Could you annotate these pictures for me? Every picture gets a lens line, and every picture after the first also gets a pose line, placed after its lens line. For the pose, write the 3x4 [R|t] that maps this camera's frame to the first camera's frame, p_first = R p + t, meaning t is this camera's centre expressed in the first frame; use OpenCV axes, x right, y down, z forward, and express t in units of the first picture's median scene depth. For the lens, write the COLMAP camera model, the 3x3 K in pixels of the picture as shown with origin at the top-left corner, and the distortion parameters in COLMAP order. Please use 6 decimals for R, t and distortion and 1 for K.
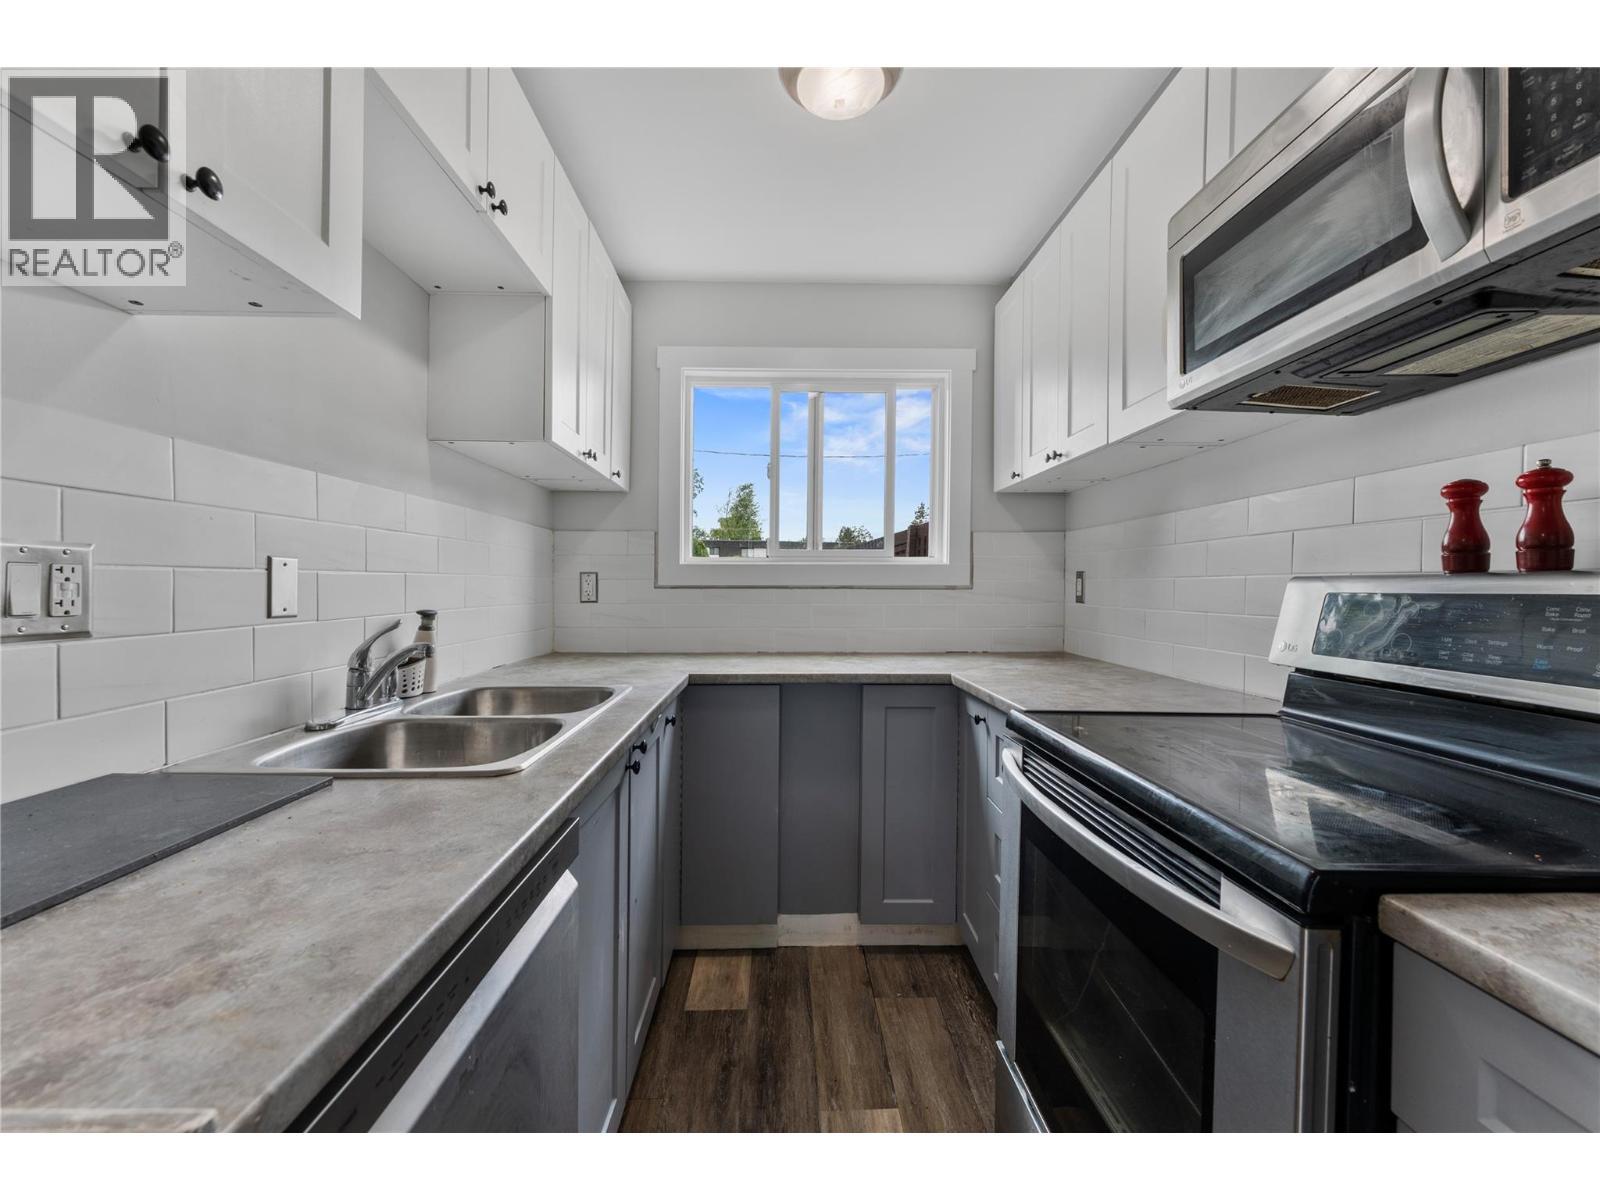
lens RADIAL K [[679.7, 0, 844.9], [0, 679.7, 582.0], [0, 0, 1]] dist [-0.000160, -0.000010]
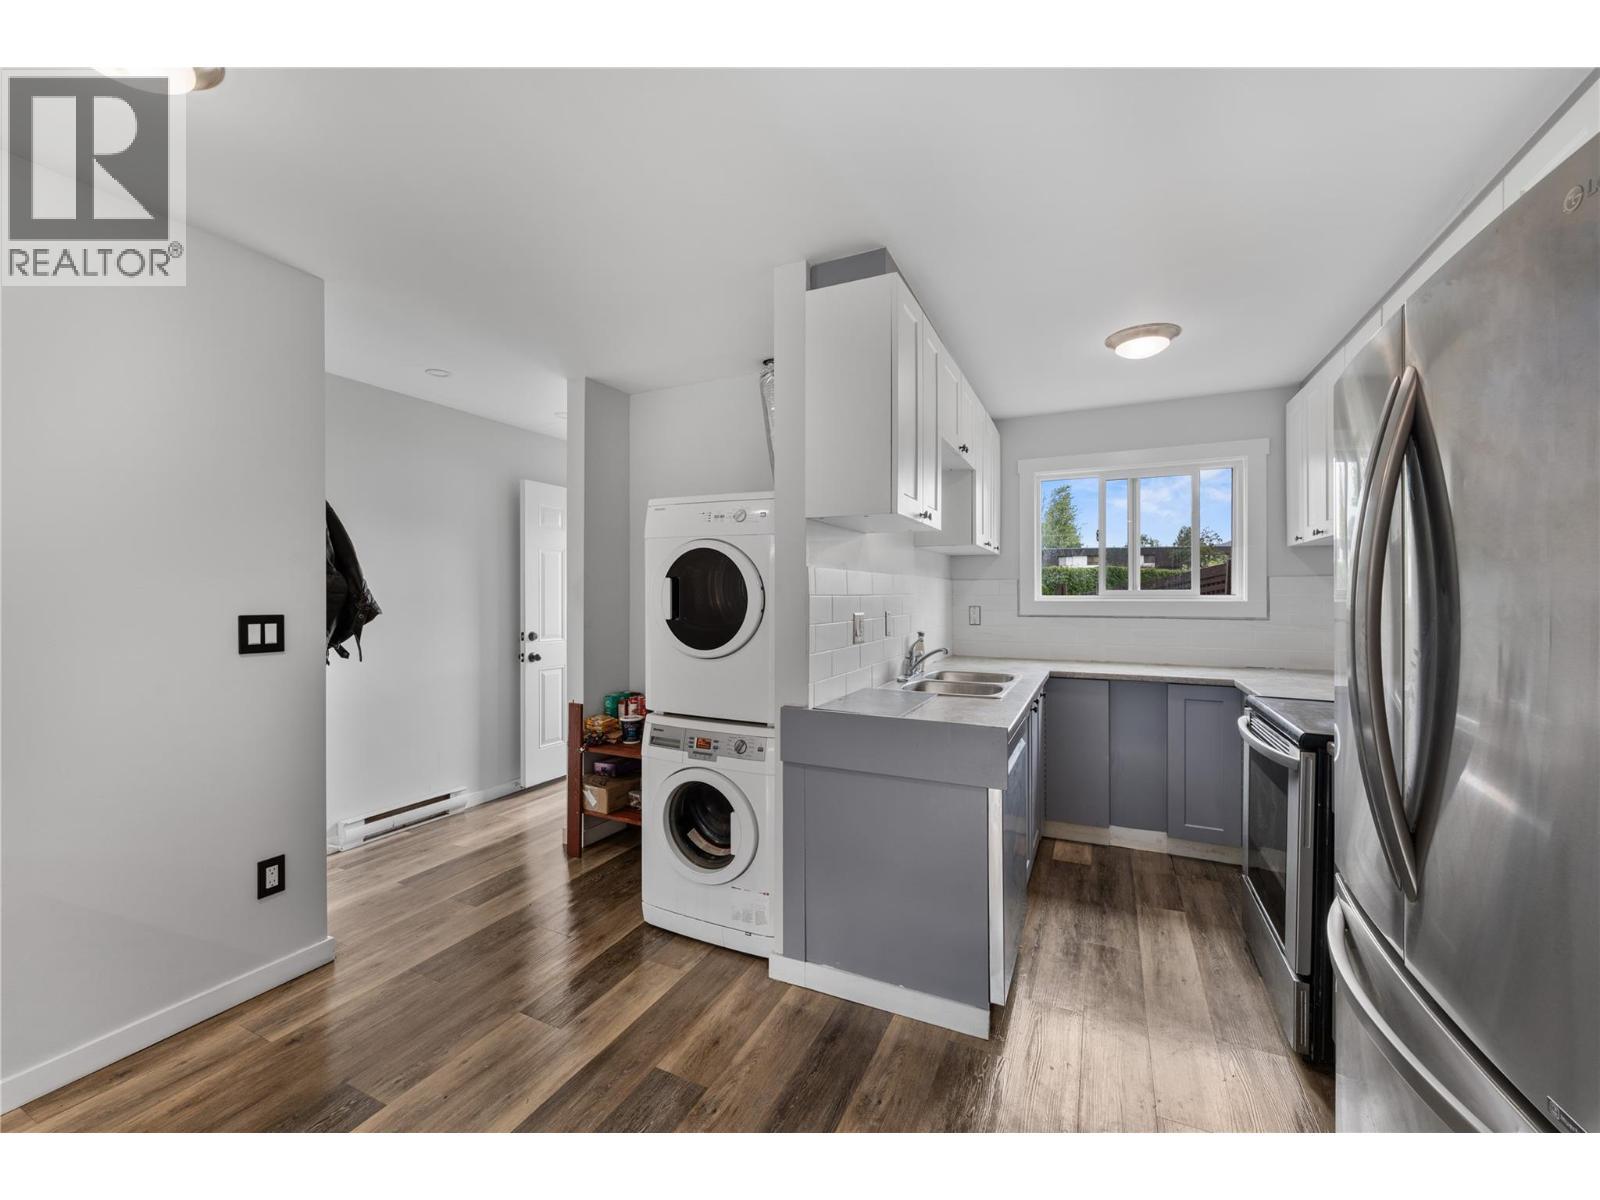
lens RADIAL K [[637.7, 0, 800.9], [0, 637.7, 590.3], [0, 0, 1]] dist [0.000678, 0.000084]
pose [[0.857608, -0.012632, -0.514148, 0.058267], [0.007745, 0.999902, -0.011648, -0.051183], [0.514245, 0.006007, 0.857622, -0.671368]]
